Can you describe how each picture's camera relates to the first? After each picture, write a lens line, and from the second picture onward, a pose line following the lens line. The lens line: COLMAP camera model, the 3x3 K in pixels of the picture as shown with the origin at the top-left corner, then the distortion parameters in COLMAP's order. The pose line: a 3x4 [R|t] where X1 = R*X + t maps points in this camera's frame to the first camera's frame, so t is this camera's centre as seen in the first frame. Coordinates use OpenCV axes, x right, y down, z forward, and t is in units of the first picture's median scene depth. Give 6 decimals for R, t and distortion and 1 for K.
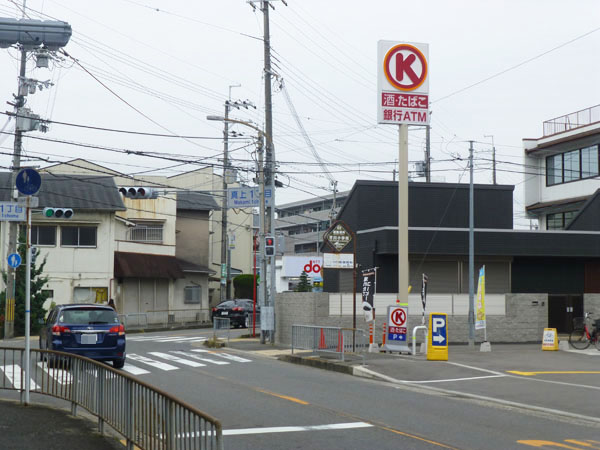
lens RADIAL K [[1089.5, 0, 300.0], [0, 1089.5, 225.0], [0, 0, 1]] dist [0.015152, -0.388783]
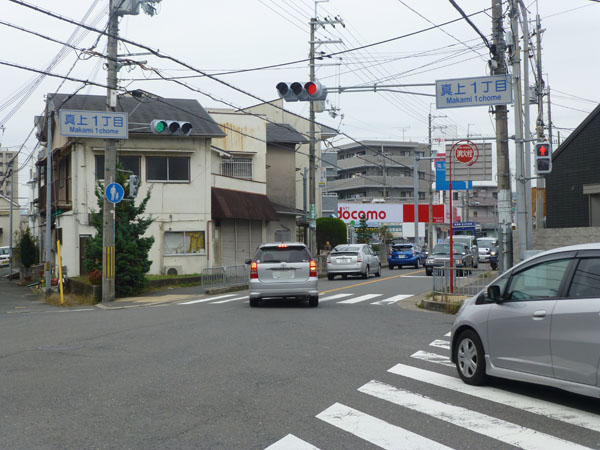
lens RADIAL K [[899.0, 0, 300.0], [0, 899.0, 225.0], [0, 0, 1]] dist [-0.021661, -0.041740]
pose [[0.998473, -0.016693, 0.052657, -0.139843], [0.014410, 0.998952, 0.043450, 0.024157], [-0.053327, -0.042625, 0.997667, 0.326408]]
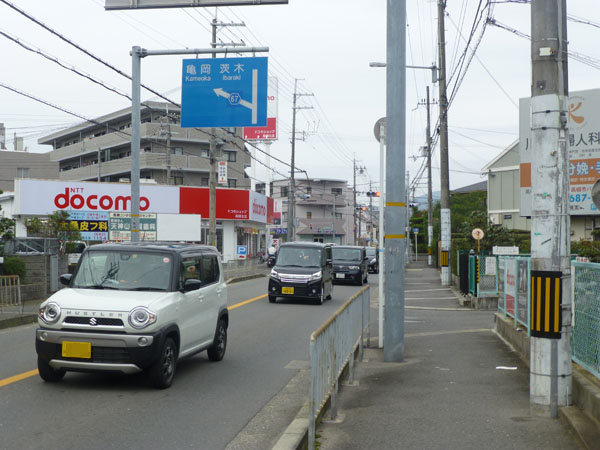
lens RADIAL K [[826.3, 0, 300.0], [0, 826.3, 225.0], [0, 0, 1]] dist [0.005863, 0.007106]
pose [[0.976089, 0.002804, 0.217351, 0.068777], [-0.010450, 0.999366, 0.034037, 0.070260], [-0.217118, -0.035494, 0.975500, 1.045358]]
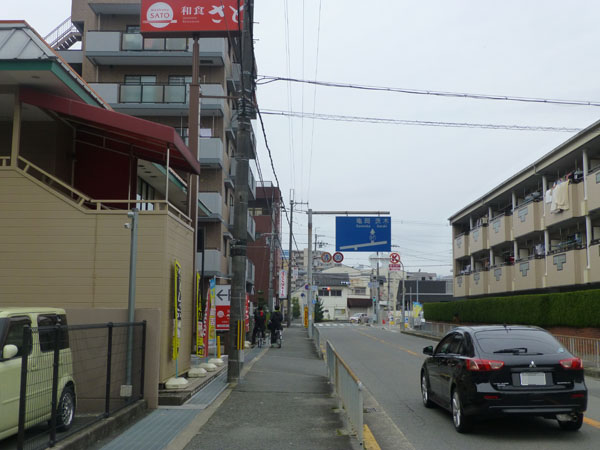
lens RADIAL K [[676.6, 0, 300.0], [0, 676.6, 225.0], [0, 0, 1]] dist [0.001888, 0.000430]
pose [[0.944815, -0.037190, -0.325488, 0.358381], [0.016730, 0.997717, -0.065433, -0.062447], [0.327178, 0.056377, 0.943279, -0.949845]]
